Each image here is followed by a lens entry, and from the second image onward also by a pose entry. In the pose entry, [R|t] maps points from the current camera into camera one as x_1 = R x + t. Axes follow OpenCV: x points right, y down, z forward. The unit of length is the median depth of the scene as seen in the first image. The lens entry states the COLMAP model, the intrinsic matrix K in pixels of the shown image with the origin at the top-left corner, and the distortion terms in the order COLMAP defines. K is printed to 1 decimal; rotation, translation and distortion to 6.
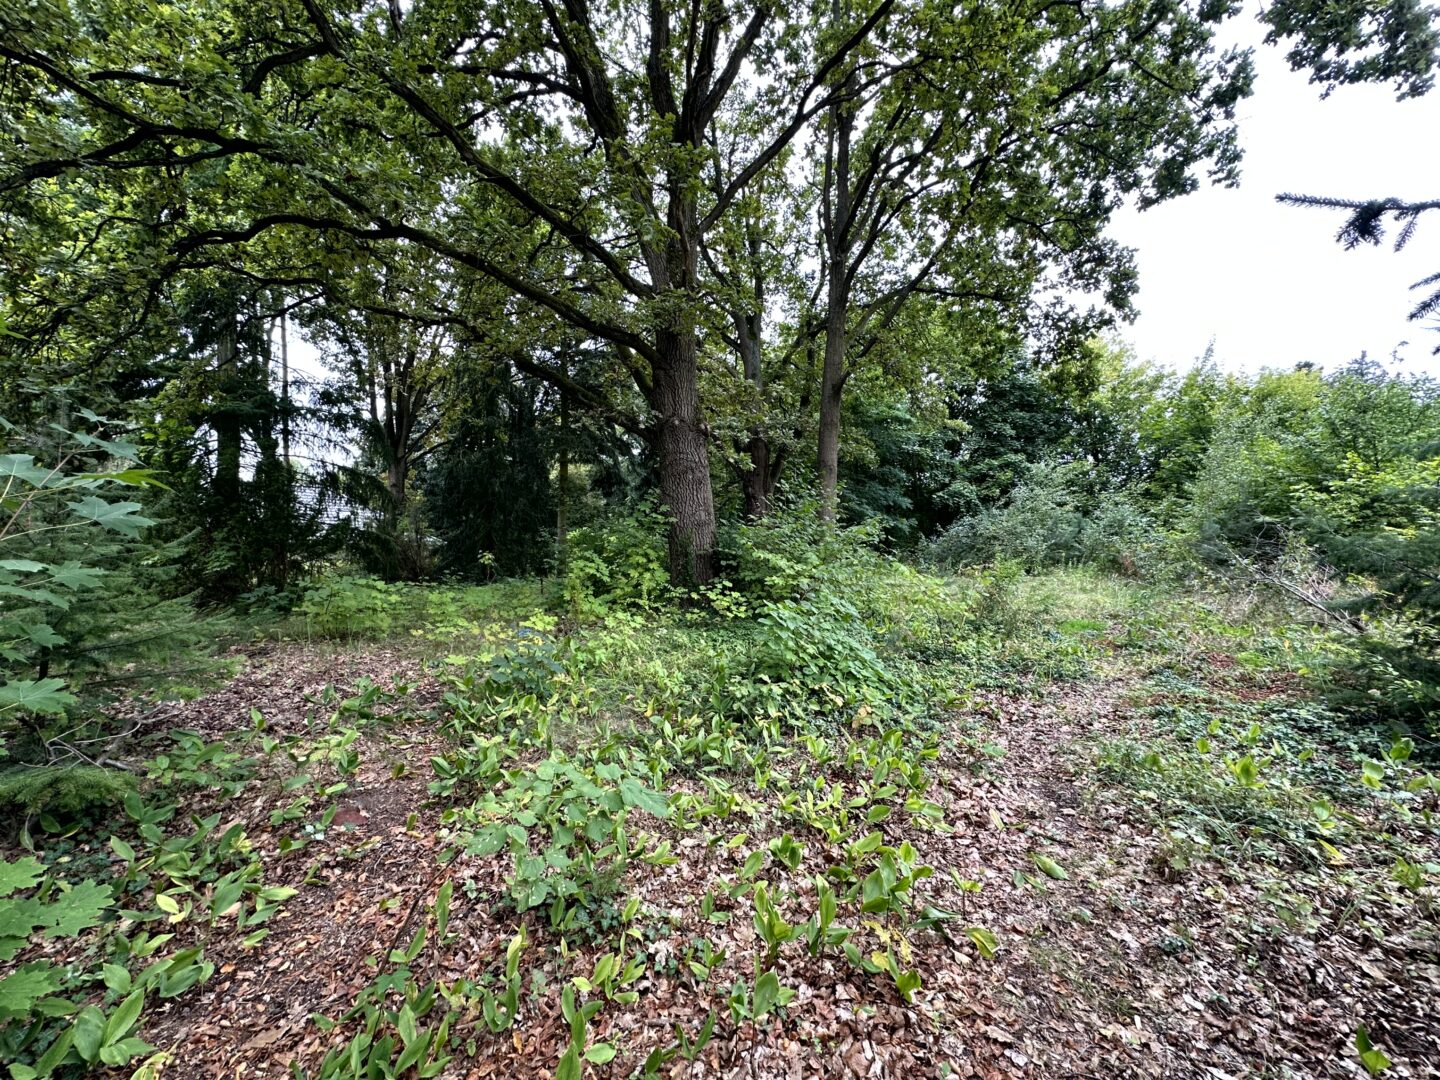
lens RADIAL K [[577.7, 0, 717.2], [0, 577.7, 538.8], [0, 0, 1]] dist [-0.000145, -0.000176]
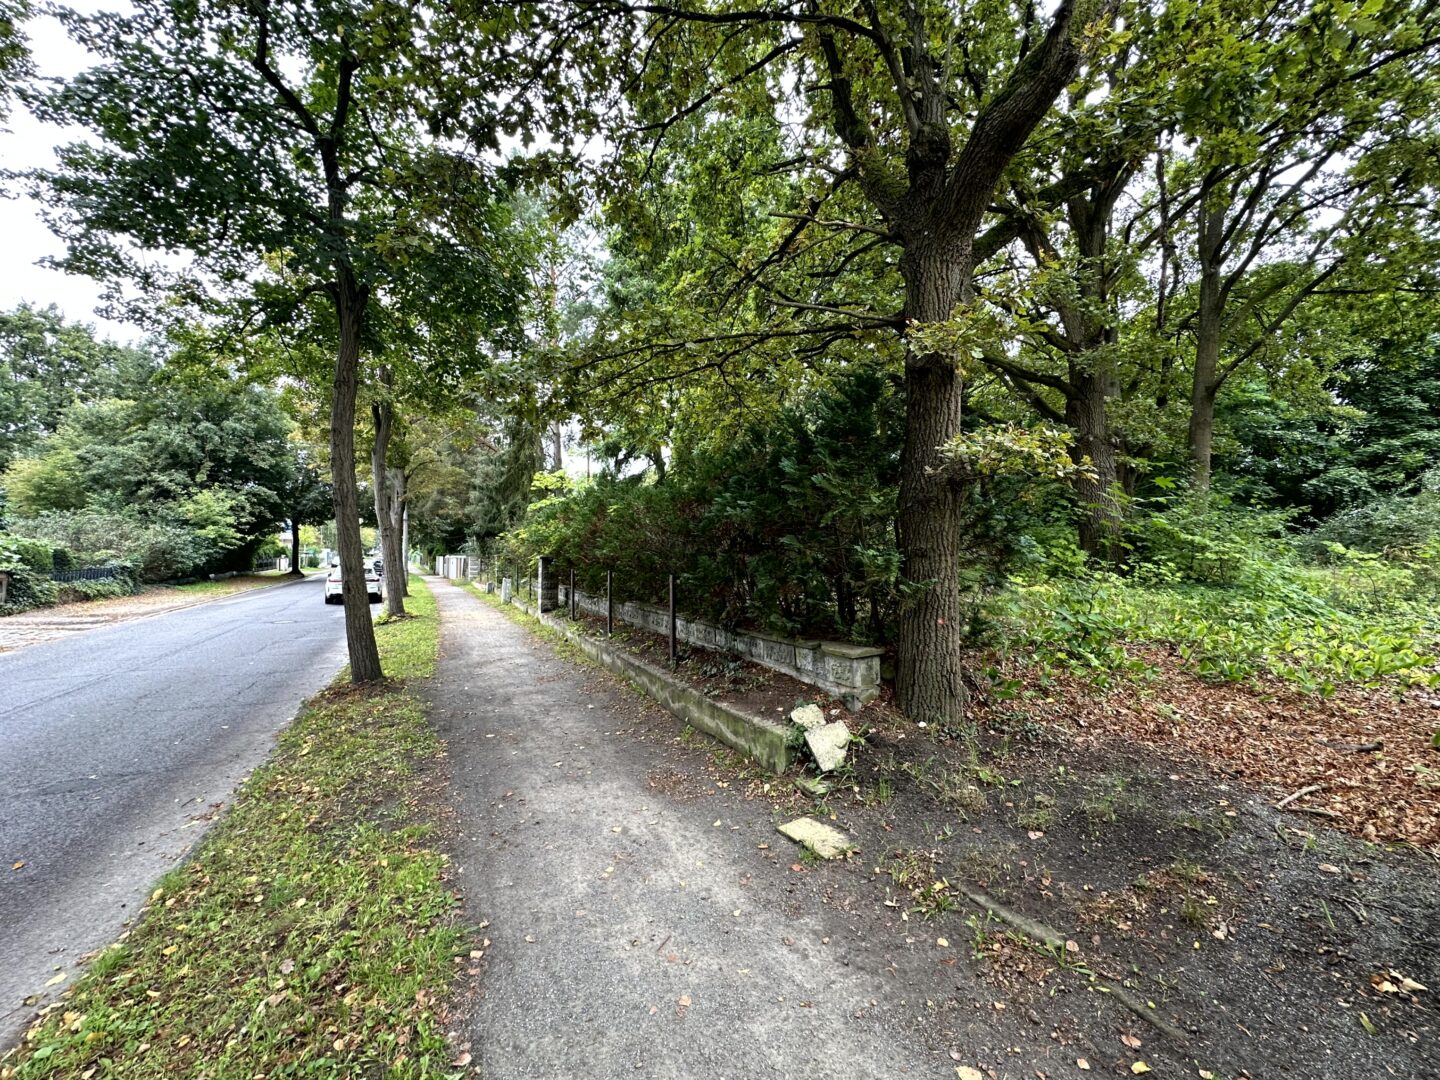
lens RADIAL K [[577.7, 0, 717.1], [0, 577.7, 538.5], [0, 0, 1]] dist [-0.000145, -0.000176]
pose [[0.921503, -0.000354, -0.388372, -0.229192], [0.001825, 0.999992, 0.003419, 0.013945], [0.388368, -0.003860, 0.921496, -0.370663]]
